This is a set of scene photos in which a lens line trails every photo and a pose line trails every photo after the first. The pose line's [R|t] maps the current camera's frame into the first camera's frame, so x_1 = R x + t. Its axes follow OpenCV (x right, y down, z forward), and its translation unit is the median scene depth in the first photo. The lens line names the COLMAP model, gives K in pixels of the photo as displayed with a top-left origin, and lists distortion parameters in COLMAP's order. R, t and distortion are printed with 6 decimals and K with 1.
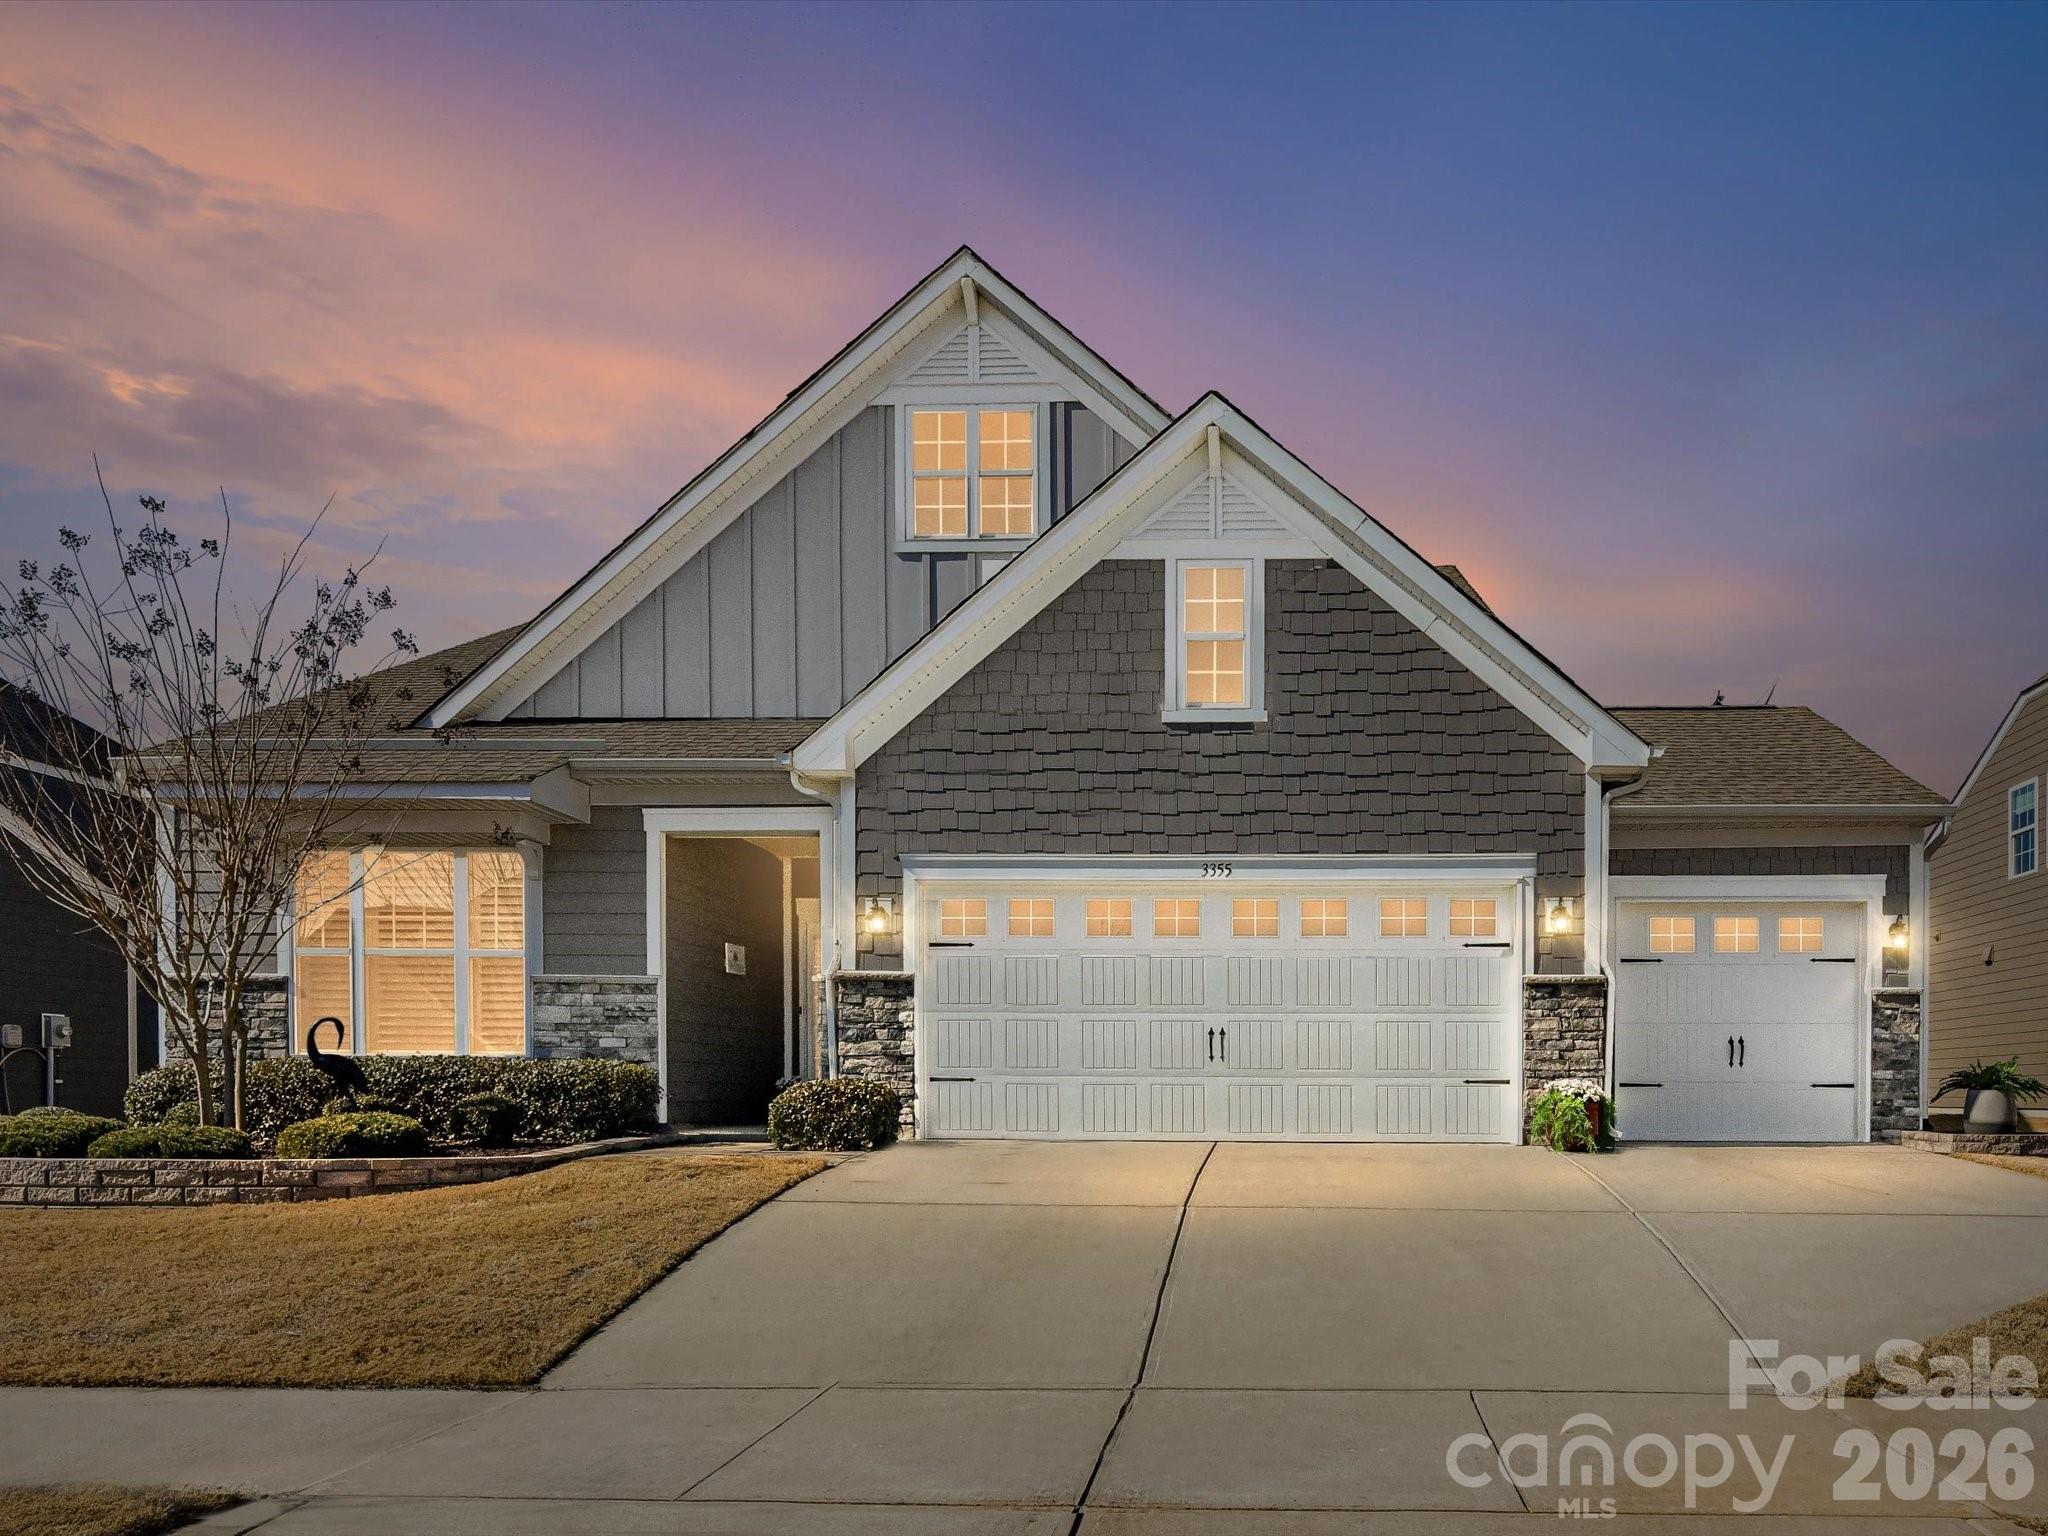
lens RADIAL K [[1664.6, 0, 1037.5], [0, 1664.6, 761.8], [0, 0, 1]] dist [0.012437, 0.012574]
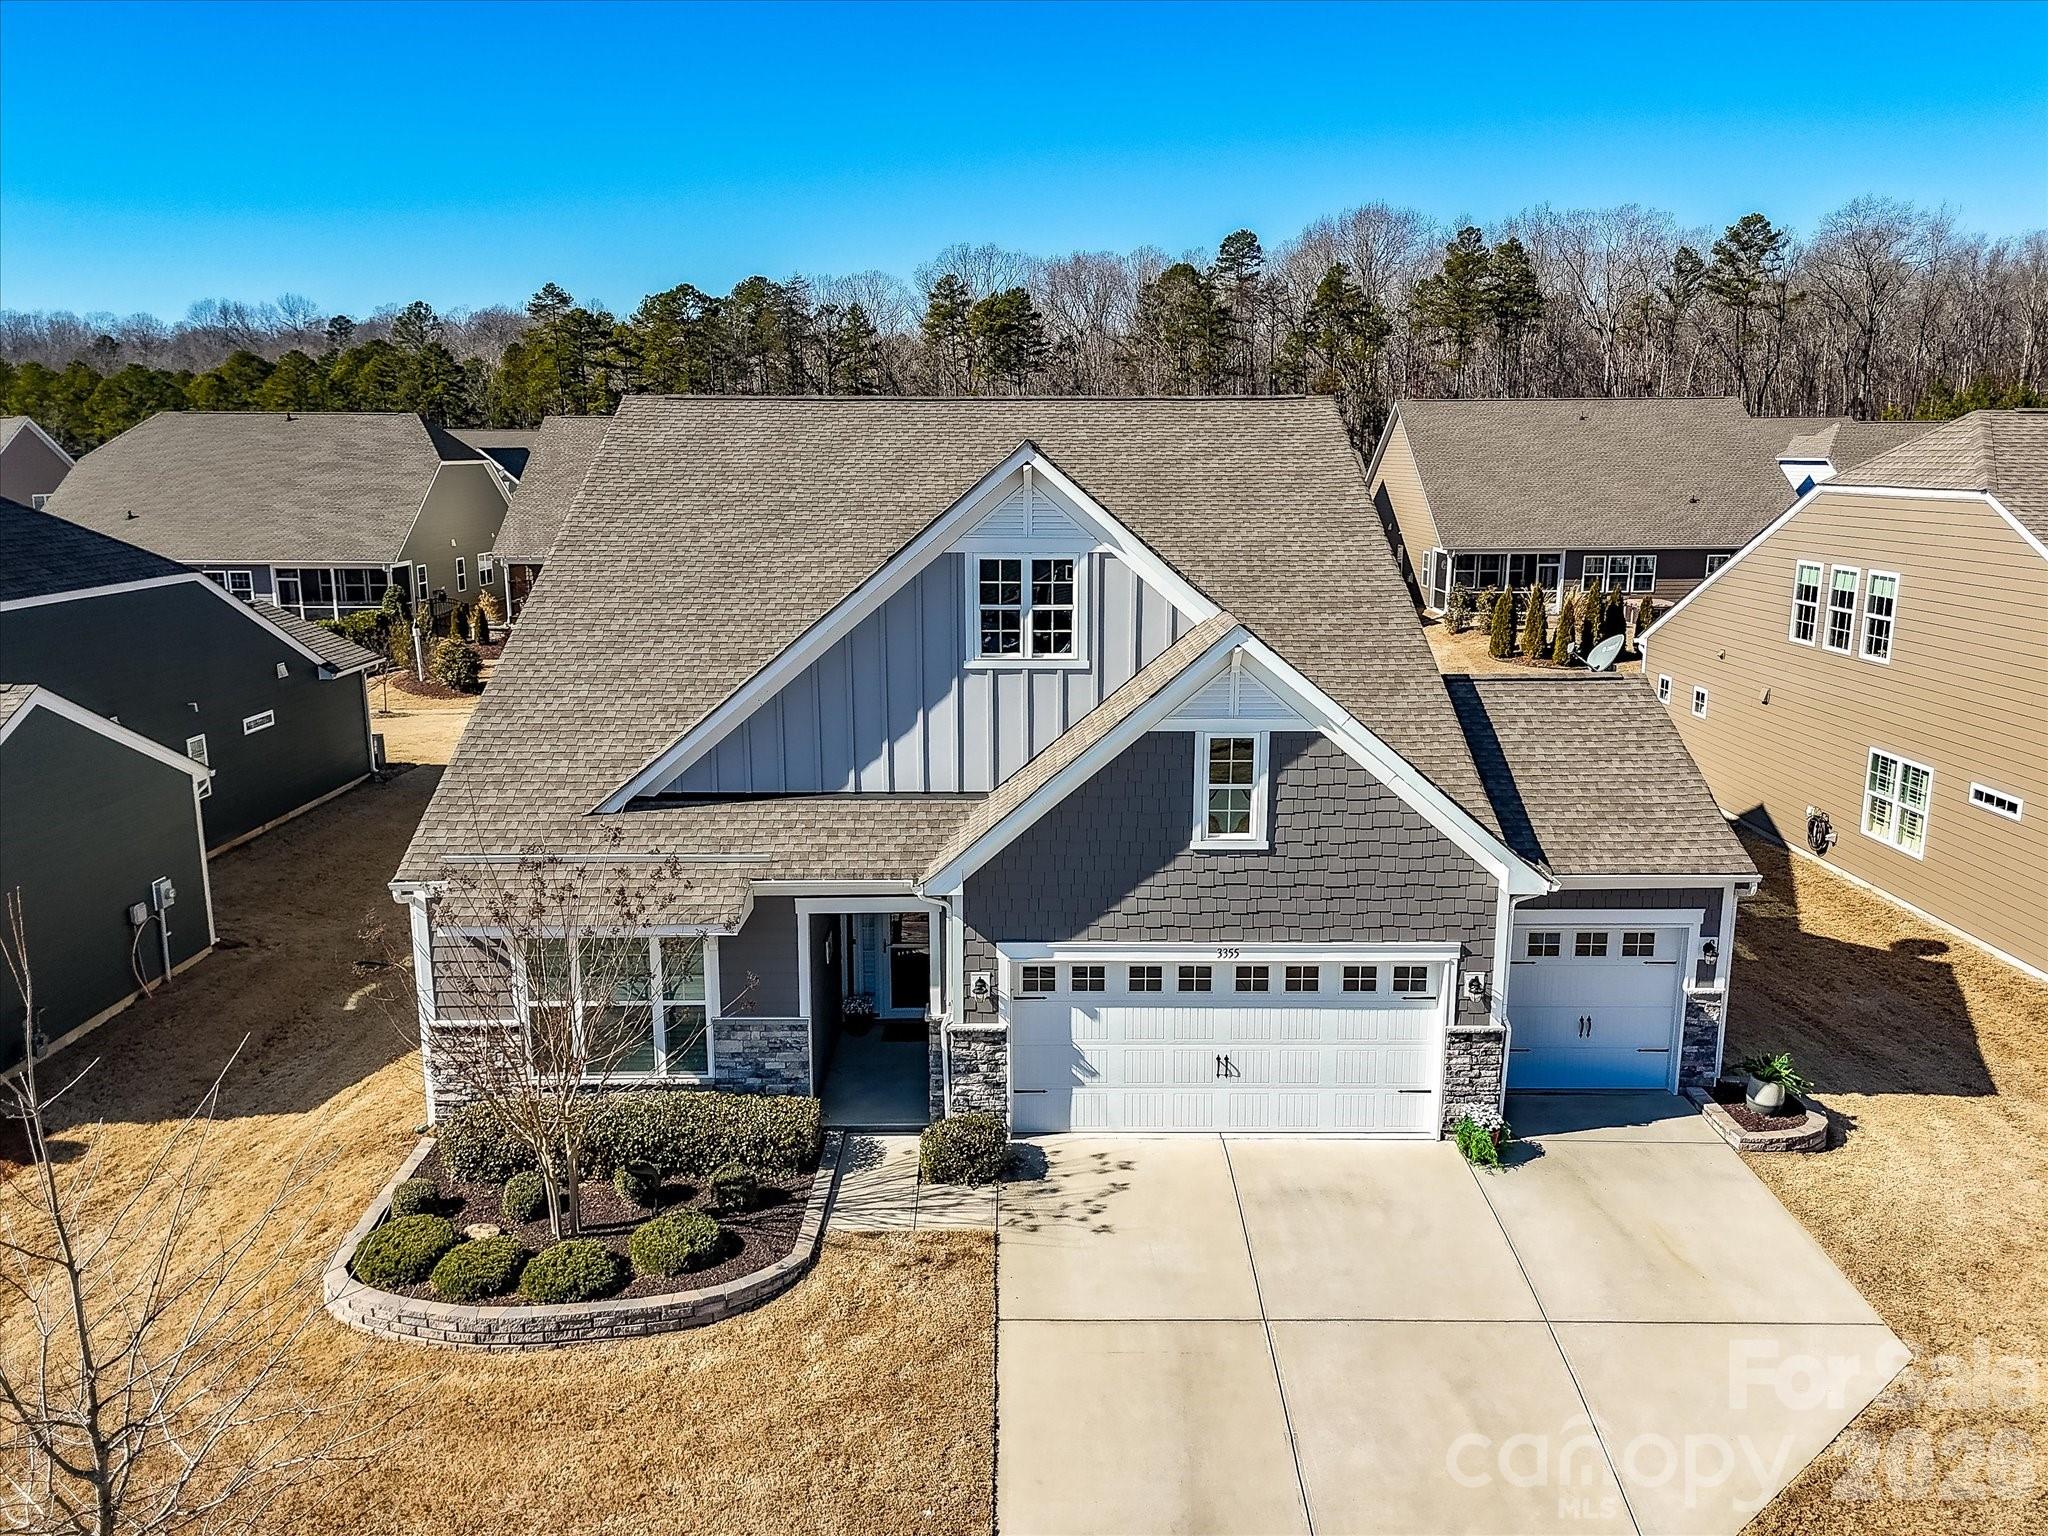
lens RADIAL K [[1518.3, 0, 1008.6], [0, 1518.3, 772.8], [0, 0, 1]] dist [0.067157, -0.005265]
pose [[0.998107, -0.017040, 0.059086, -0.145290], [0.004780, 0.979433, 0.201711, -0.336148], [-0.061308, -0.201047, 0.977661, -0.186275]]
